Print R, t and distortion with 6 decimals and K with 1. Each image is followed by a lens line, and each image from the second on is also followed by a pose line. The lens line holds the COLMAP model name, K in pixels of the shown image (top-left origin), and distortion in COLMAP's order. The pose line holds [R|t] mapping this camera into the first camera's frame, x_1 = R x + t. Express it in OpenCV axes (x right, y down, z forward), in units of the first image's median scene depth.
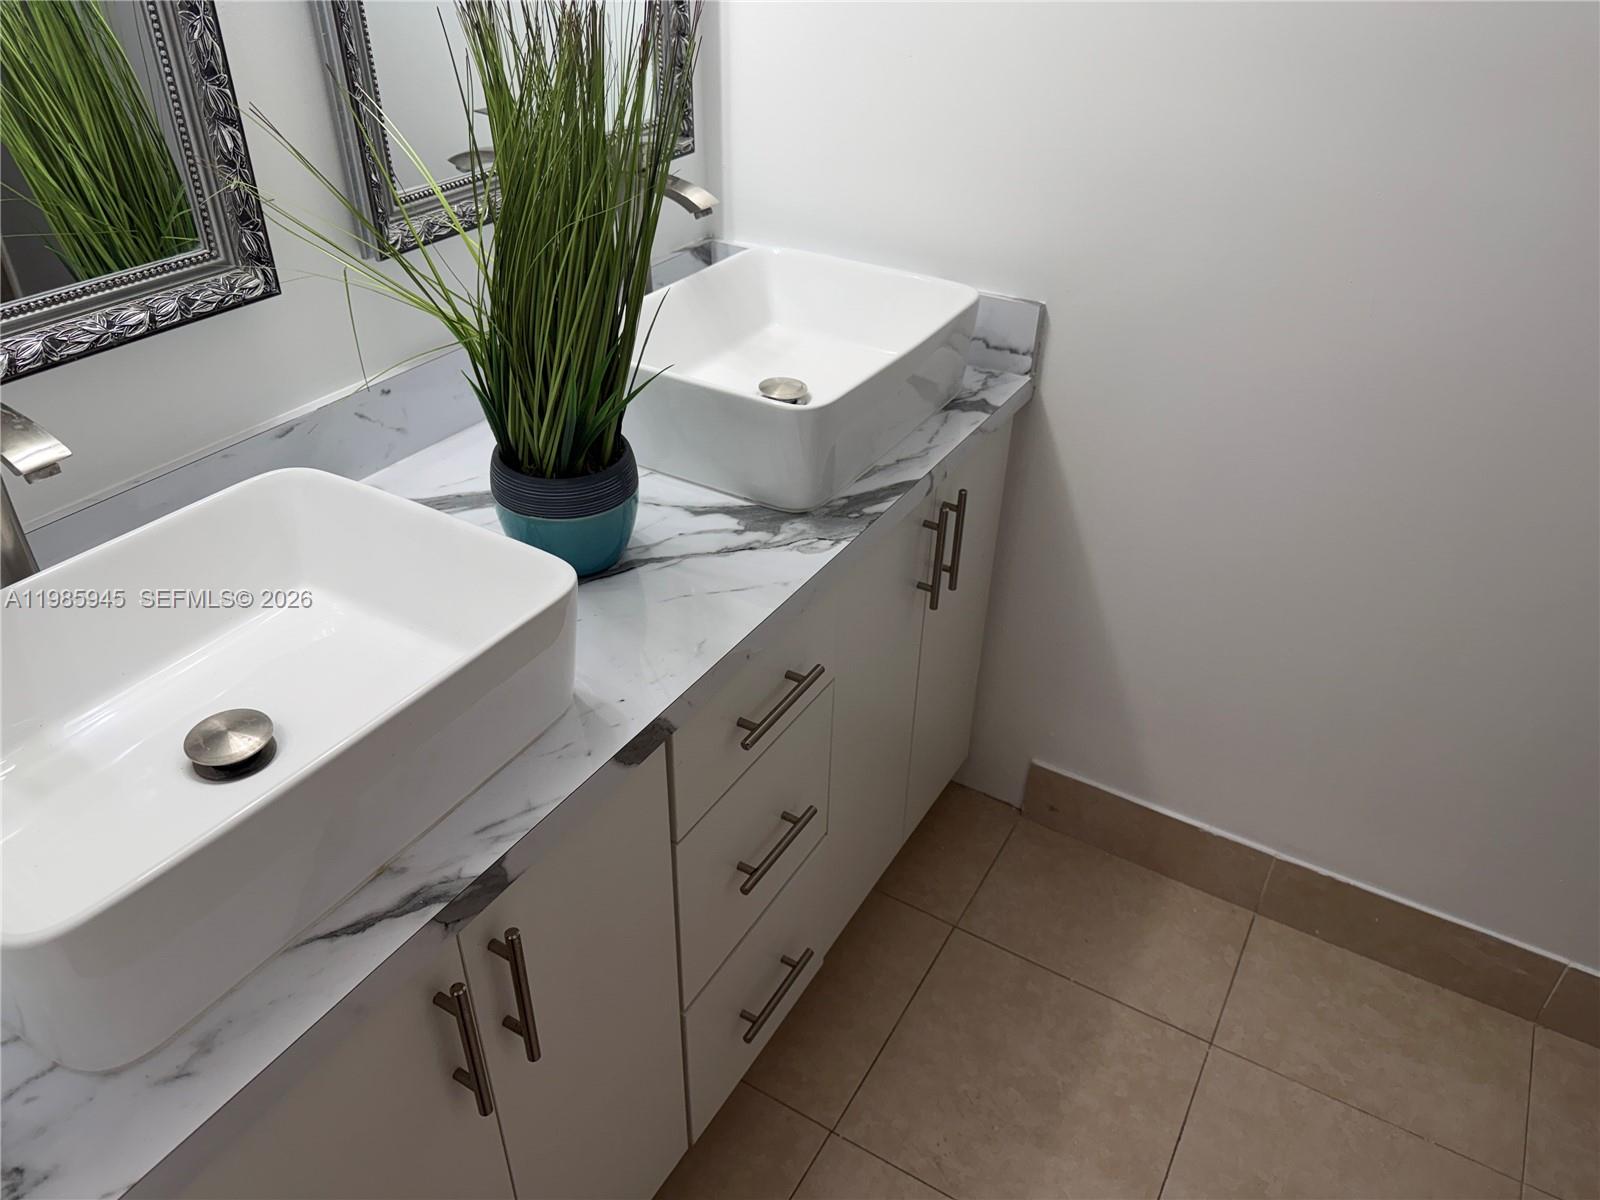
lens RADIAL K [[1146.2, 0, 806.5], [0, 1146.2, 595.8], [0, 0, 1]] dist [0.042336, -0.039268]
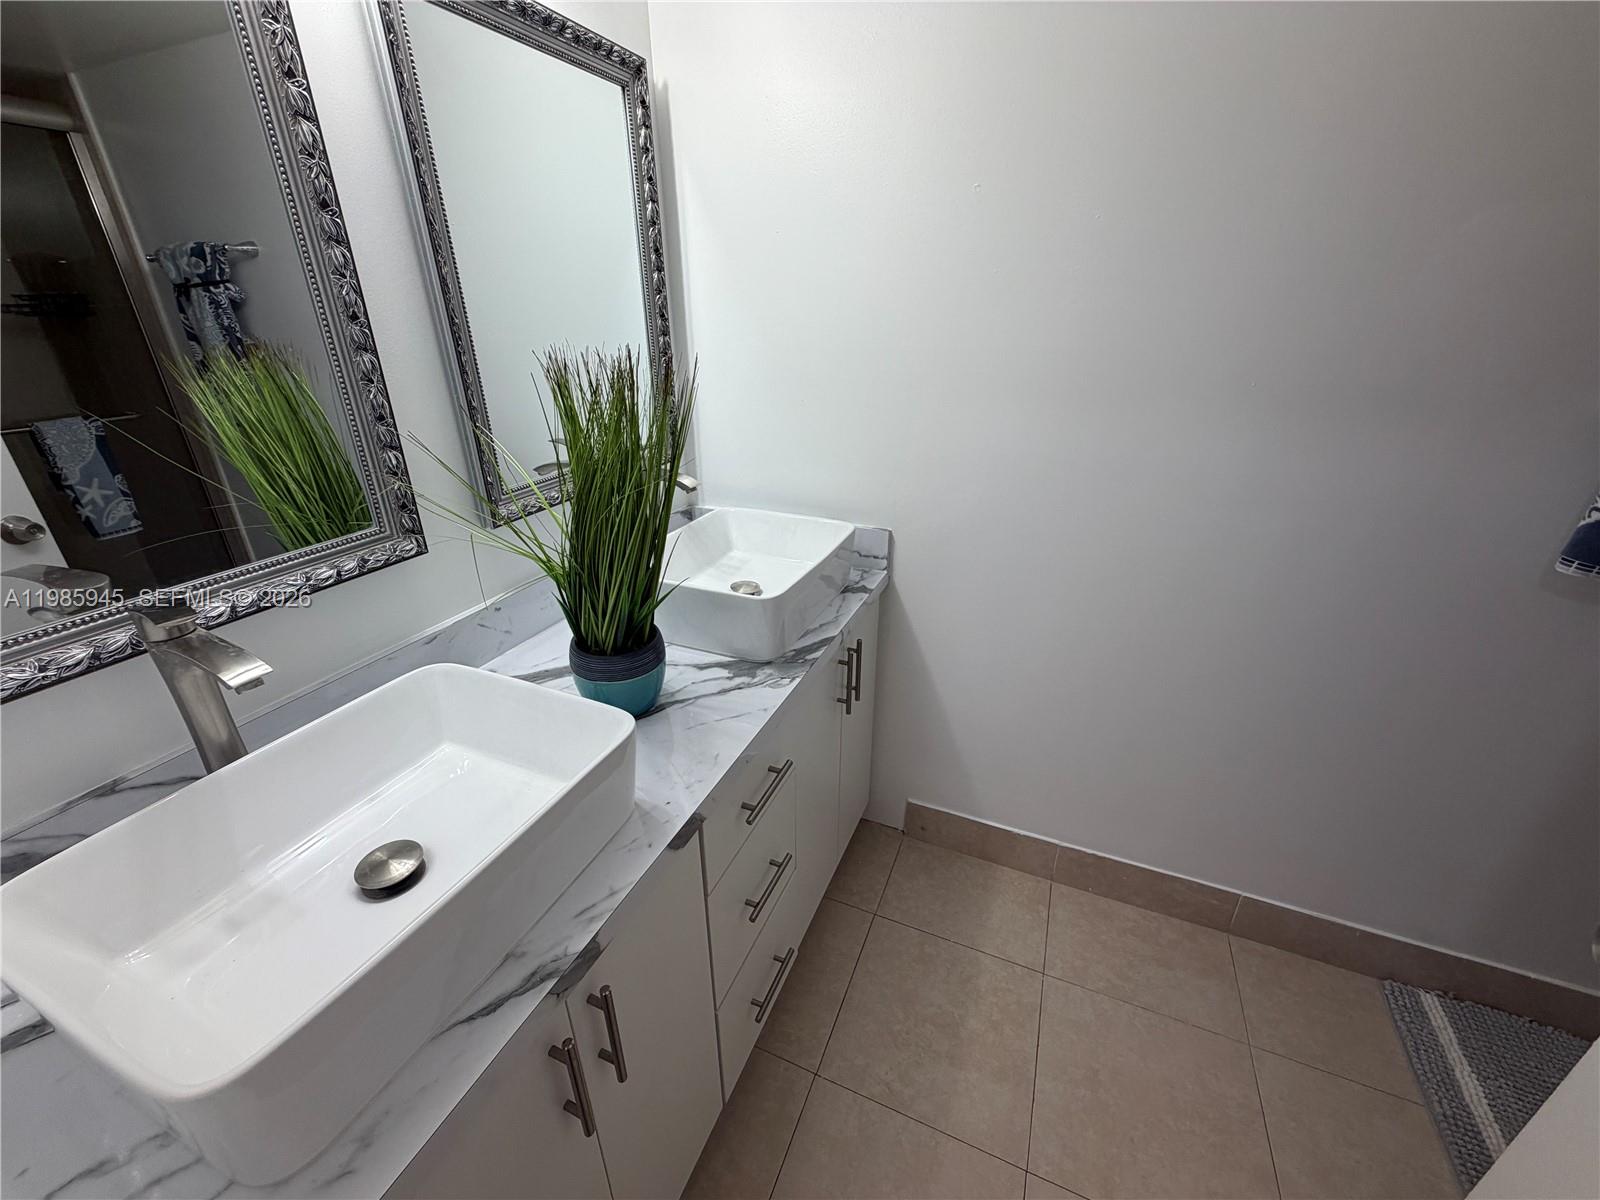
lens RADIAL K [[641.4, 0, 800.0], [0, 641.4, 600.0], [0, 0, 1]] dist [0.011940, -0.000316]
pose [[0.991662, -0.075205, 0.104642, -0.051380], [0.090634, 0.984290, -0.151518, -0.020436], [-0.091603, 0.159739, 0.982900, 0.107163]]
